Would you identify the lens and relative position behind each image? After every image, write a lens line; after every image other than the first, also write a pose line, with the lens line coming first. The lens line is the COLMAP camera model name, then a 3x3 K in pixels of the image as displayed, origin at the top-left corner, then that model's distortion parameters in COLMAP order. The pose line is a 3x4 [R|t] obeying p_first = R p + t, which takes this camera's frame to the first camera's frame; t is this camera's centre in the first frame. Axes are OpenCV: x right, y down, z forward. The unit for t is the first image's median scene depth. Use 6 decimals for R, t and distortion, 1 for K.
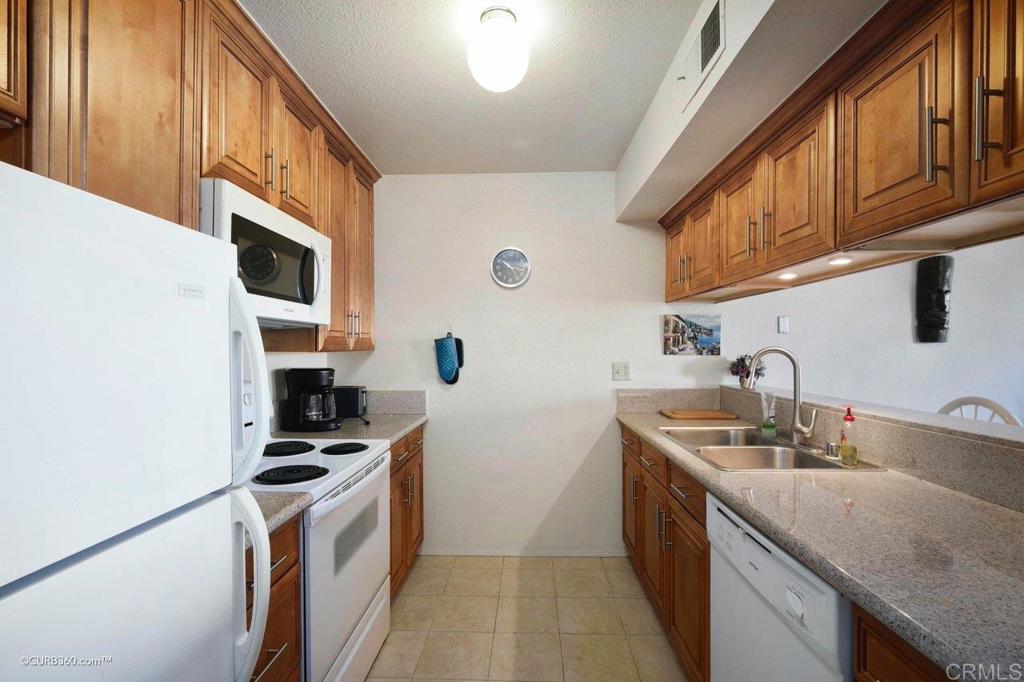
lens RADIAL K [[449.8, 0, 515.8], [0, 449.8, 348.3], [0, 0, 1]] dist [-0.006039, 0.002644]
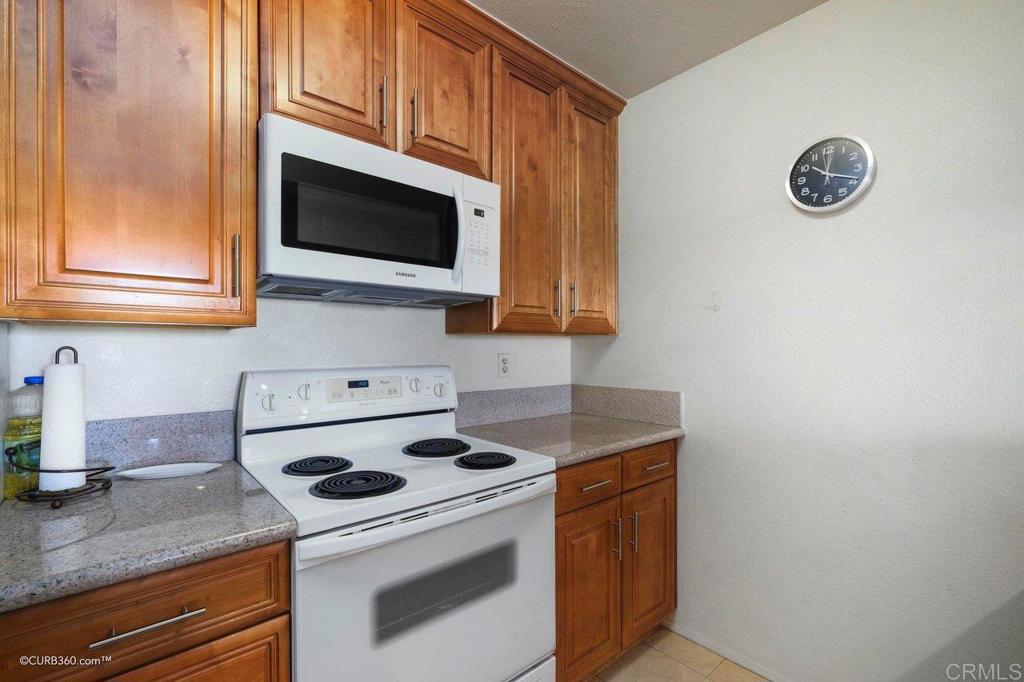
lens RADIAL K [[449.8, 0, 507.0], [0, 449.8, 348.8], [0, 0, 1]] dist [-0.006039, 0.002644]
pose [[0.678653, 0.005649, -0.734438, 0.143392], [-0.001678, 0.999980, 0.006141, 0.029381], [0.734457, -0.002935, 0.678648, 0.416256]]
